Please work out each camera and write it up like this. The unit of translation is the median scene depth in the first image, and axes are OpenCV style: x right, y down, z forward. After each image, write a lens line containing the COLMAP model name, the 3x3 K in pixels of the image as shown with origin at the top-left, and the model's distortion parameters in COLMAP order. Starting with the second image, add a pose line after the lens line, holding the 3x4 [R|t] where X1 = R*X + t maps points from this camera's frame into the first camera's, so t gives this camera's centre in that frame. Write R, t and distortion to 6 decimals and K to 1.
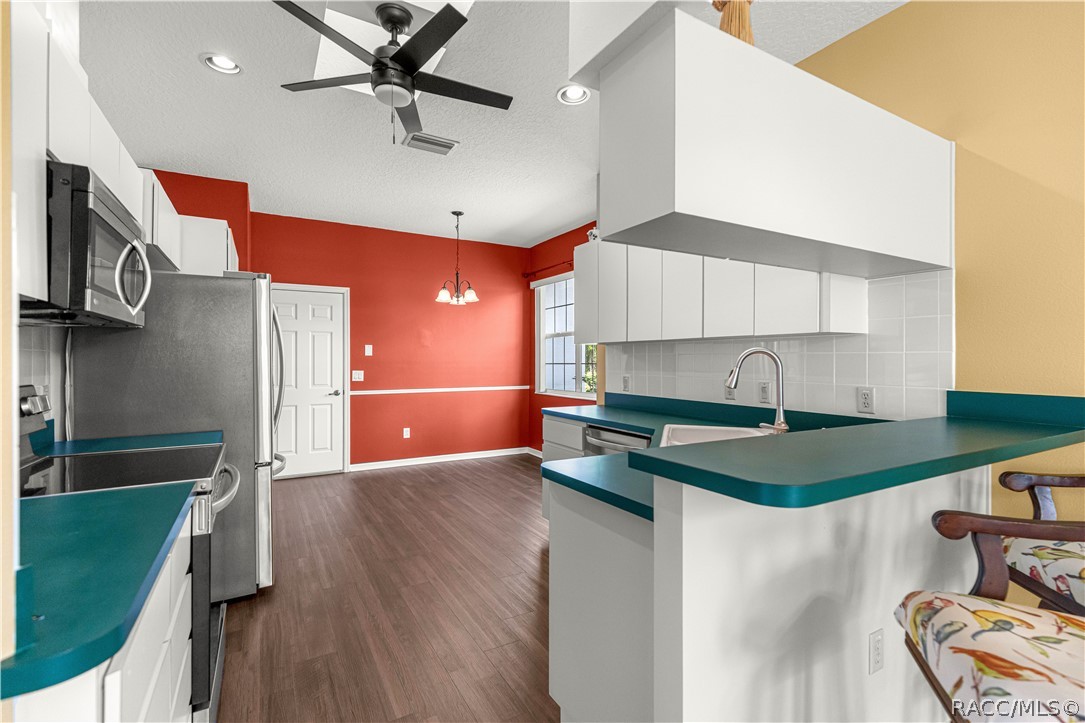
lens RADIAL K [[492.0, 0, 546.2], [0, 492.0, 359.6], [0, 0, 1]] dist [-0.000306, -0.000045]
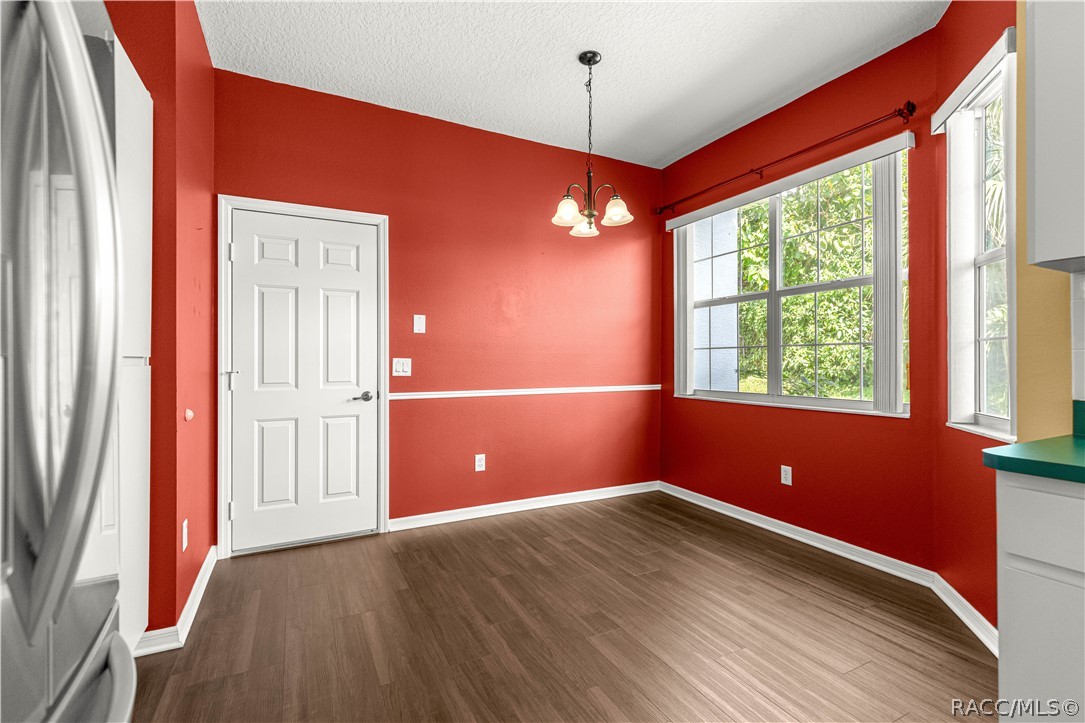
lens RADIAL K [[488.6, 0, 542.5], [0, 488.6, 356.4], [0, 0, 1]] dist [0.001706, 0.000095]
pose [[0.998165, -0.004088, -0.060422, -0.181332], [0.003506, 0.999946, -0.009739, 0.026821], [0.060459, 0.009509, 0.998125, 0.431408]]
